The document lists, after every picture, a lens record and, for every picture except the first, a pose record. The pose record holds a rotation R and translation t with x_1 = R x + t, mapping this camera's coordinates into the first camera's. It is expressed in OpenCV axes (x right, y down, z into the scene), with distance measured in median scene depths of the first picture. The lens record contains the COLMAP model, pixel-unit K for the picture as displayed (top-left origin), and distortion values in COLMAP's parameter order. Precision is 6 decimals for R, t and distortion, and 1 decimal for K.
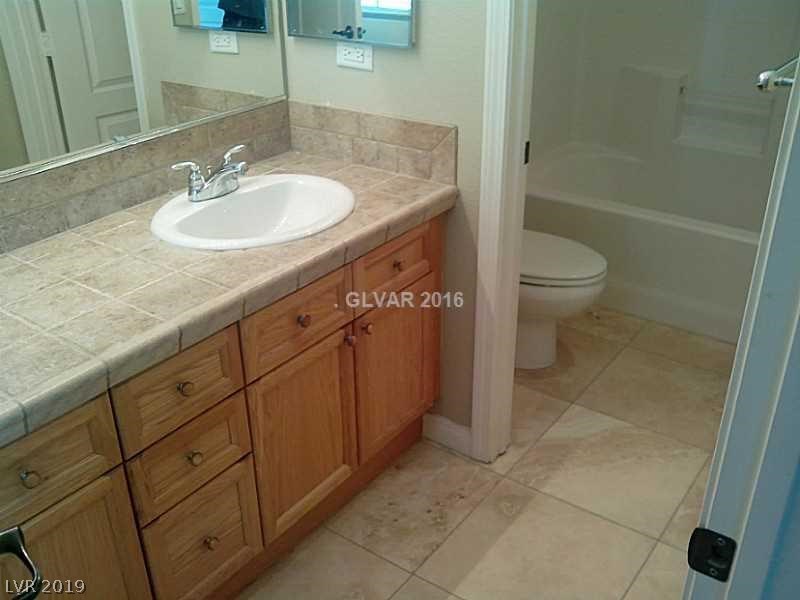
lens RADIAL K [[794.3, 0, 400.0], [0, 794.3, 300.0], [0, 0, 1]] dist [-0.004525, -0.165004]
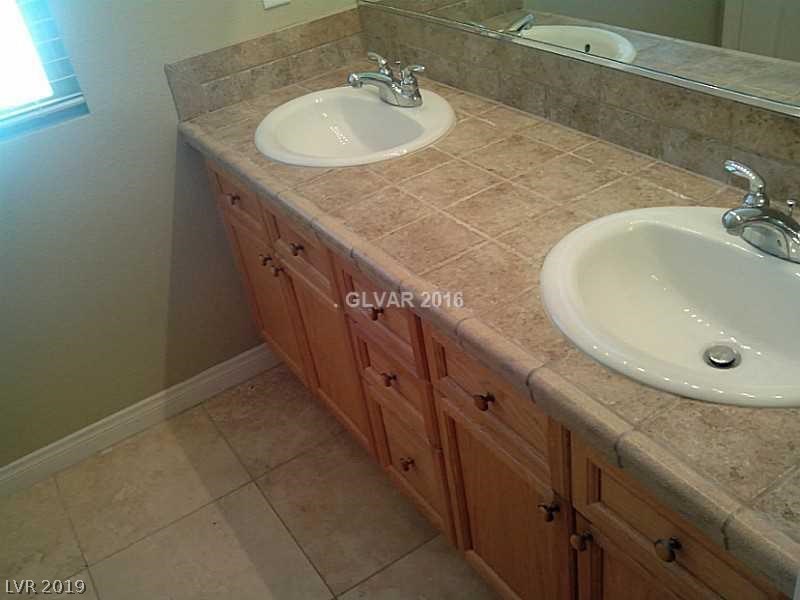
lens RADIAL K [[794.3, 0, 400.0], [0, 794.3, 300.0], [0, 0, 1]] dist [-0.004525, -0.165004]
pose [[-0.348031, 0.579269, -0.737104, 0.368089], [-0.282385, 0.684965, 0.671626, -0.482341], [0.893943, 0.441893, -0.074812, 0.934712]]
